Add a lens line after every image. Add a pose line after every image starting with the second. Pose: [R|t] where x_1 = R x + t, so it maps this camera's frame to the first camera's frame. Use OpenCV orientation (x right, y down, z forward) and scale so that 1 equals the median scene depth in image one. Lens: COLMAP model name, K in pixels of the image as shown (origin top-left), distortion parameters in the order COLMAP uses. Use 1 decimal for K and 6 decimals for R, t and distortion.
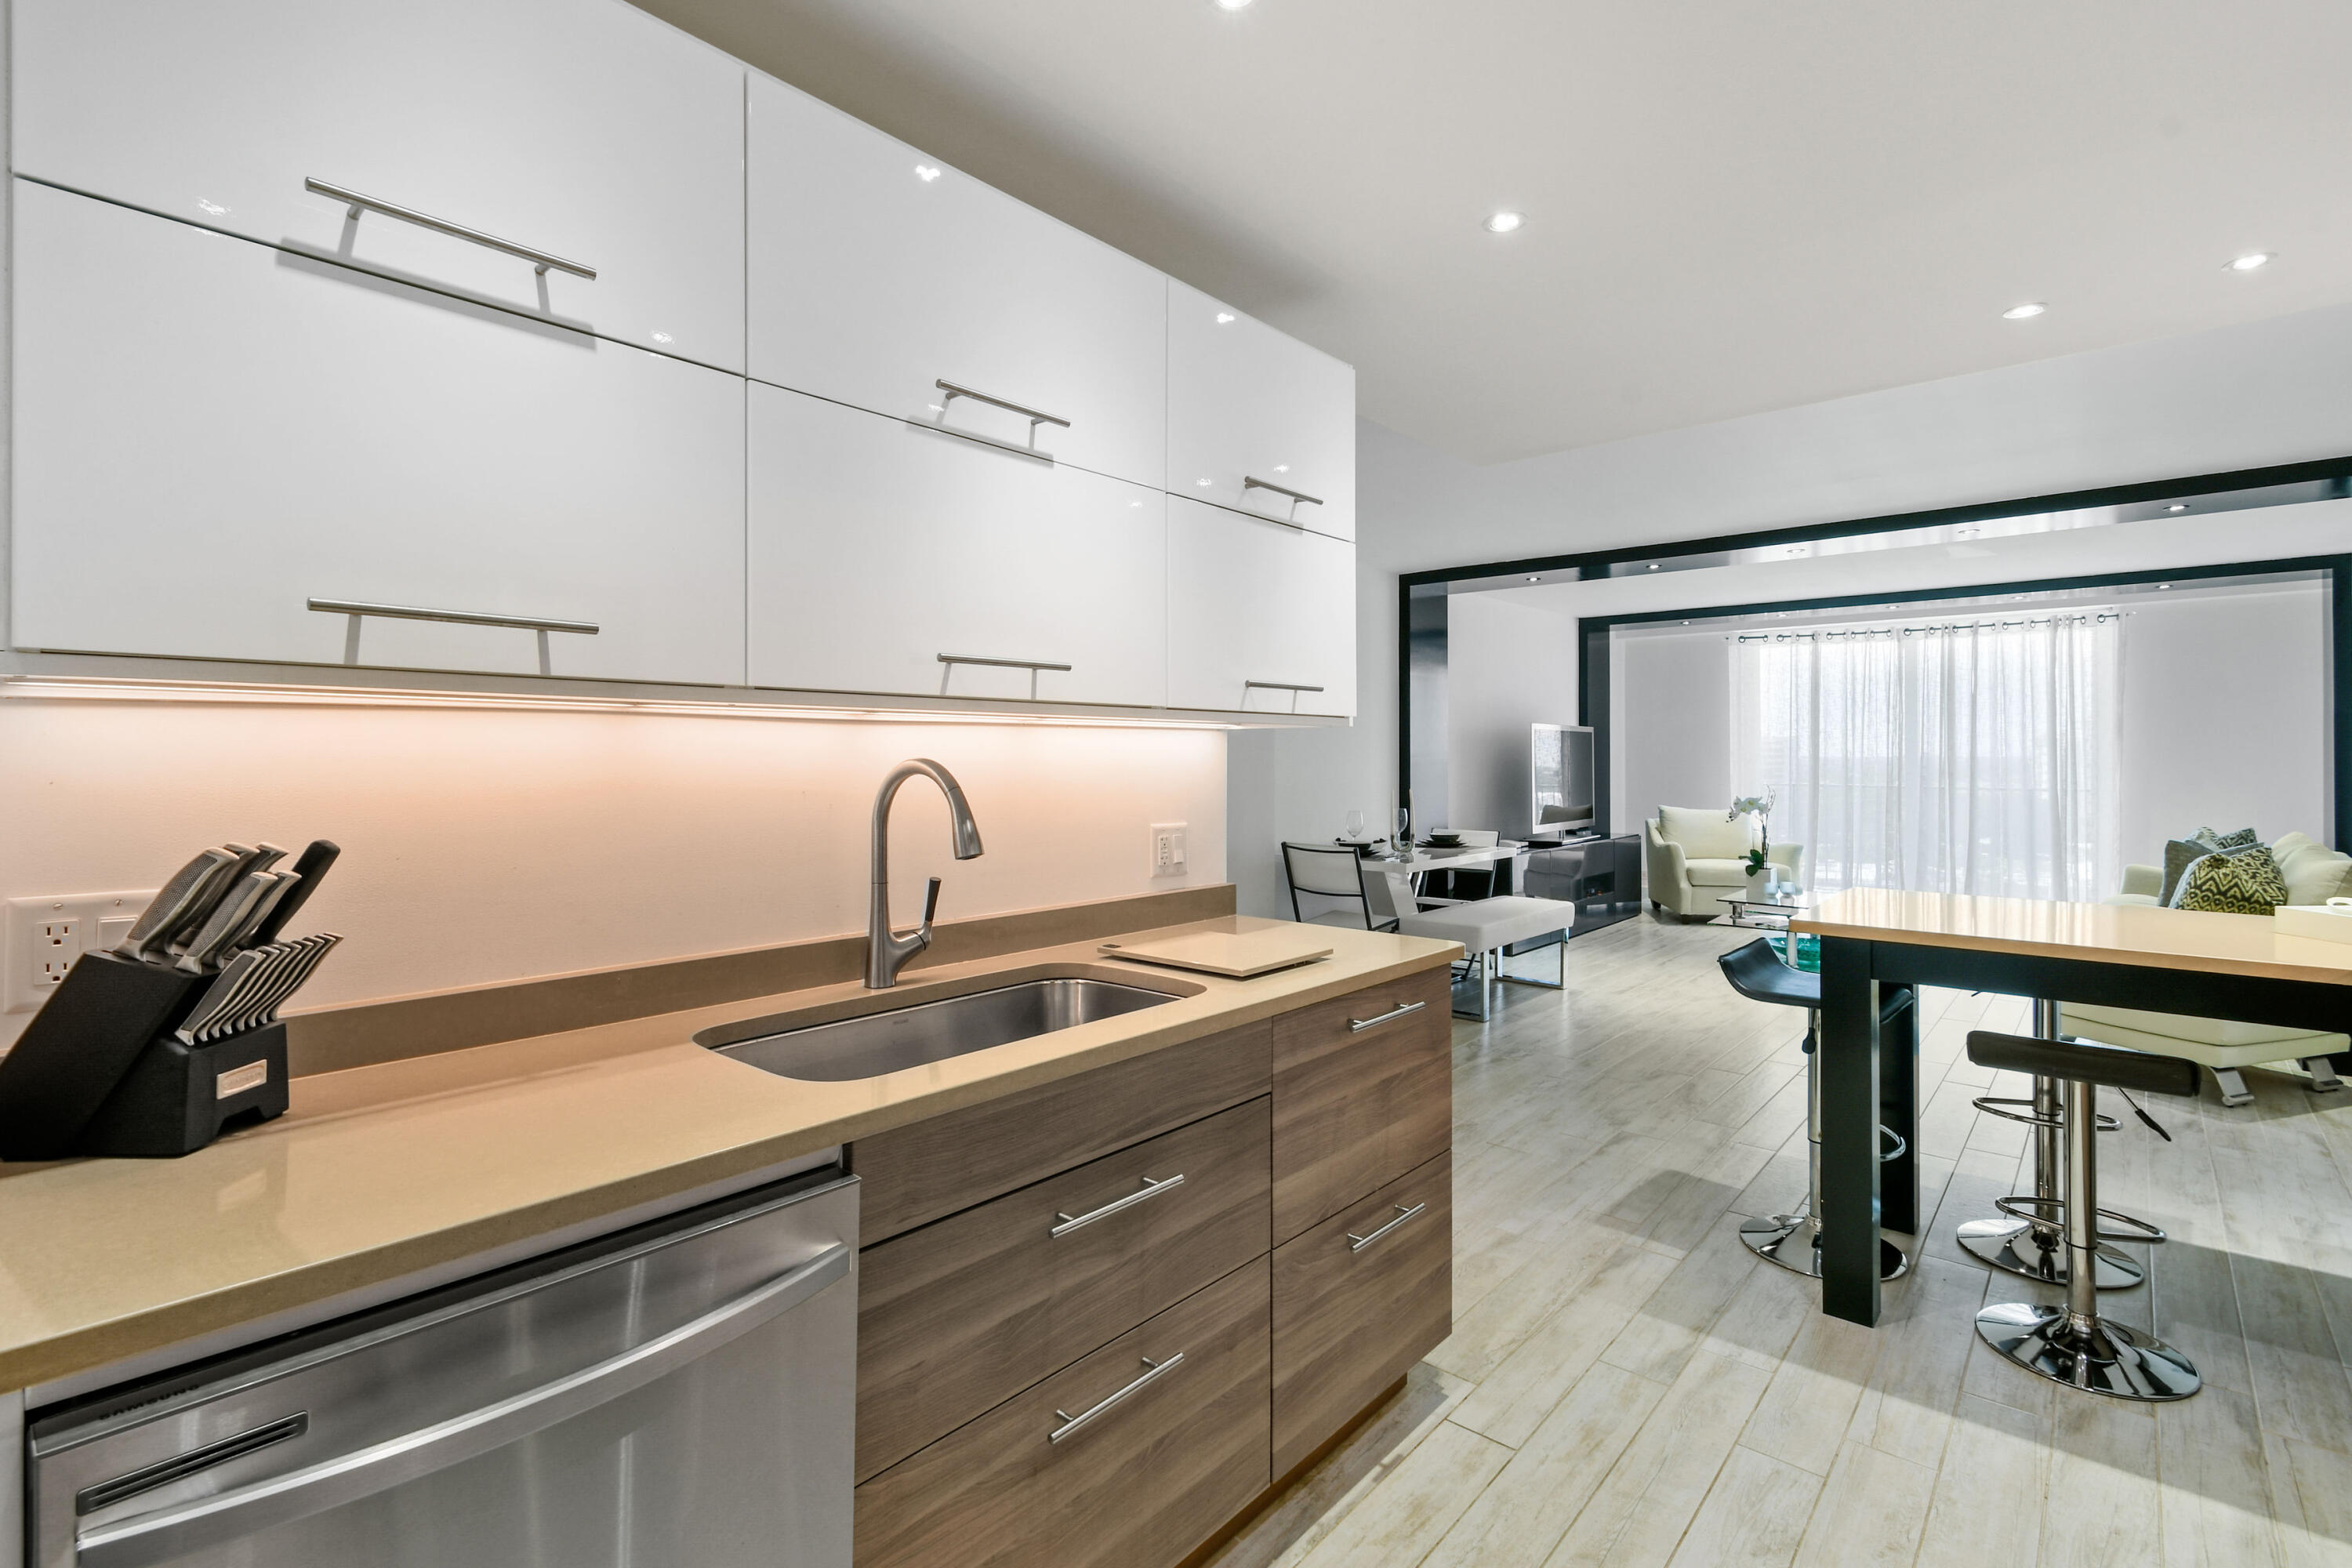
lens RADIAL K [[1056.4, 0, 1210.2], [0, 1056.4, 753.1], [0, 0, 1]] dist [-0.000929, -0.000518]
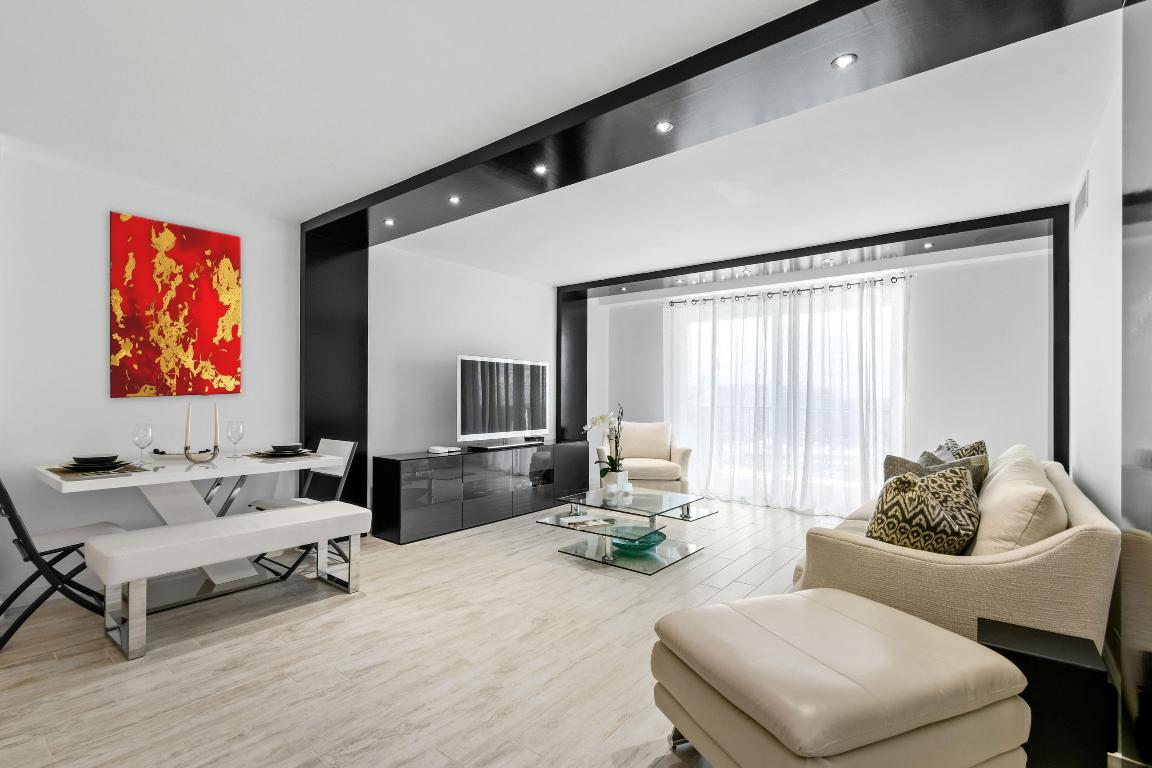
lens RADIAL K [[518.6, 0, 575.5], [0, 518.6, 391.8], [0, 0, 1]] dist [0.001389, -0.000533]
pose [[0.999079, 0.005816, 0.042510, 0.511419], [-0.005697, 0.999979, -0.002928, 0.021688], [-0.042526, 0.002684, 0.999092, 0.446203]]
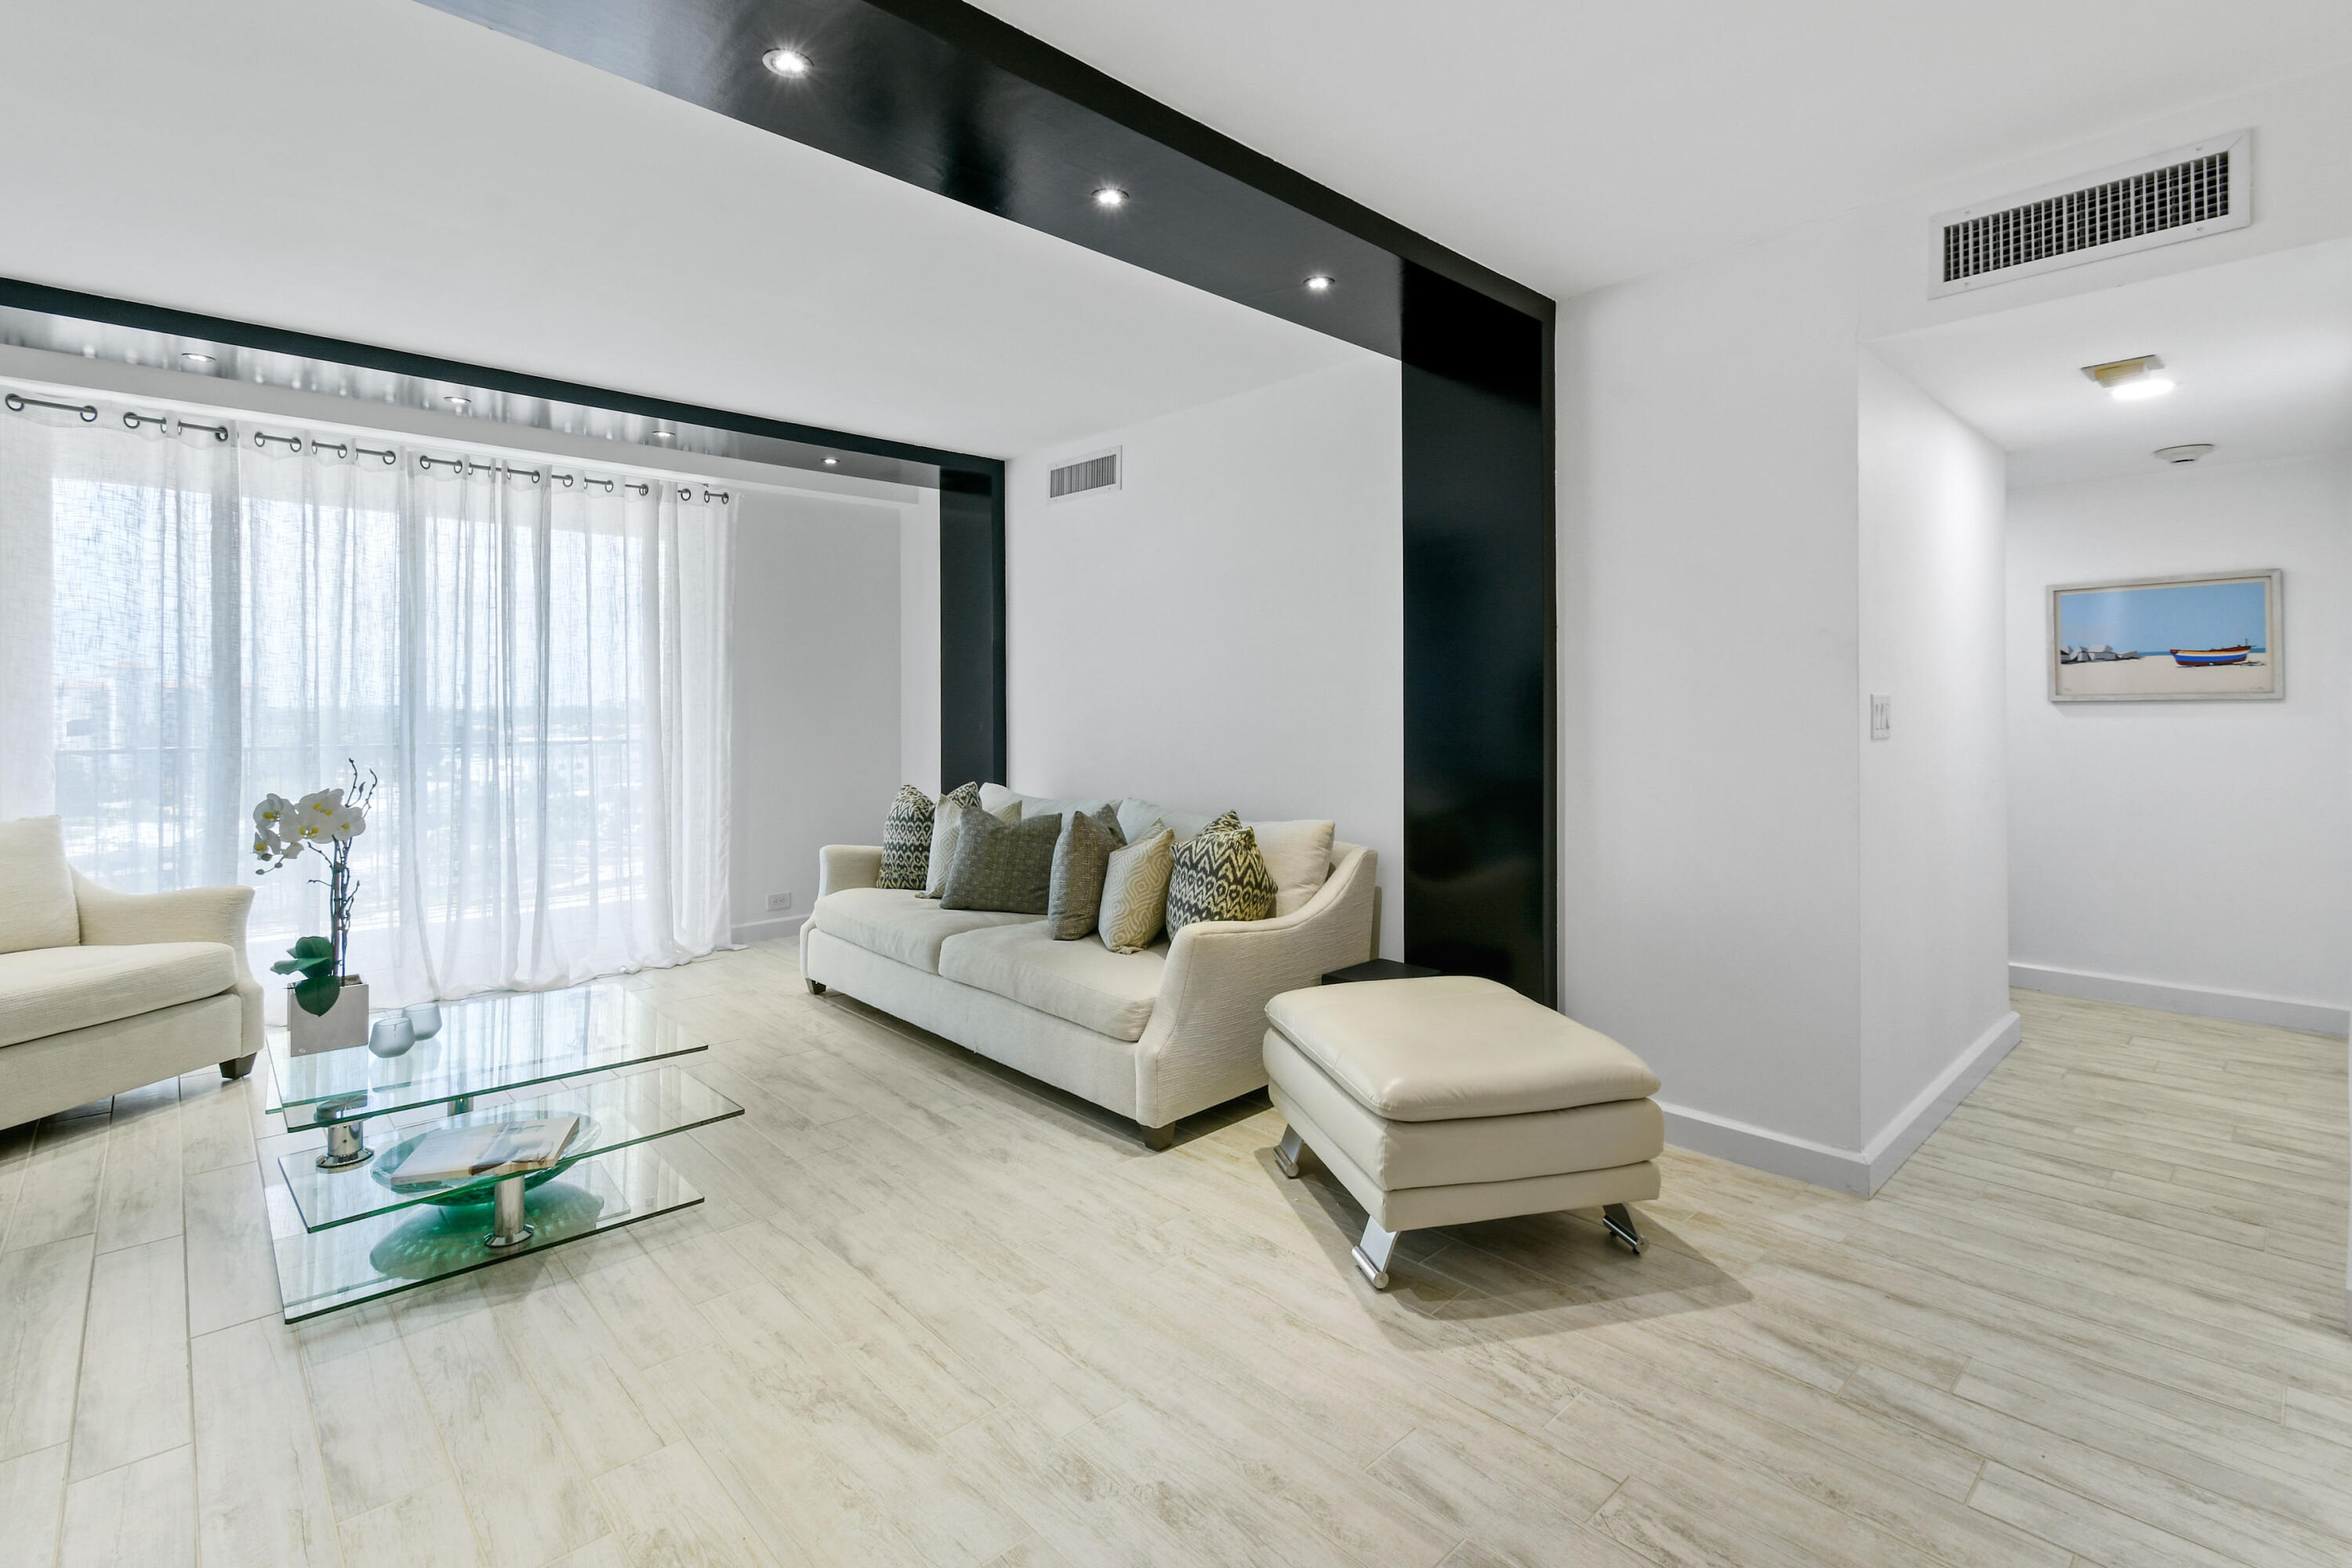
lens RADIAL K [[1073.9, 0, 1173.2], [0, 1073.9, 713.3], [0, 0, 1]] dist [0.001539, -0.000103]
pose [[0.111191, -0.007016, 0.993774, 0.205460], [-0.001686, 0.999972, 0.007248, 0.013013], [-0.993798, -0.002481, 0.111176, 0.753608]]
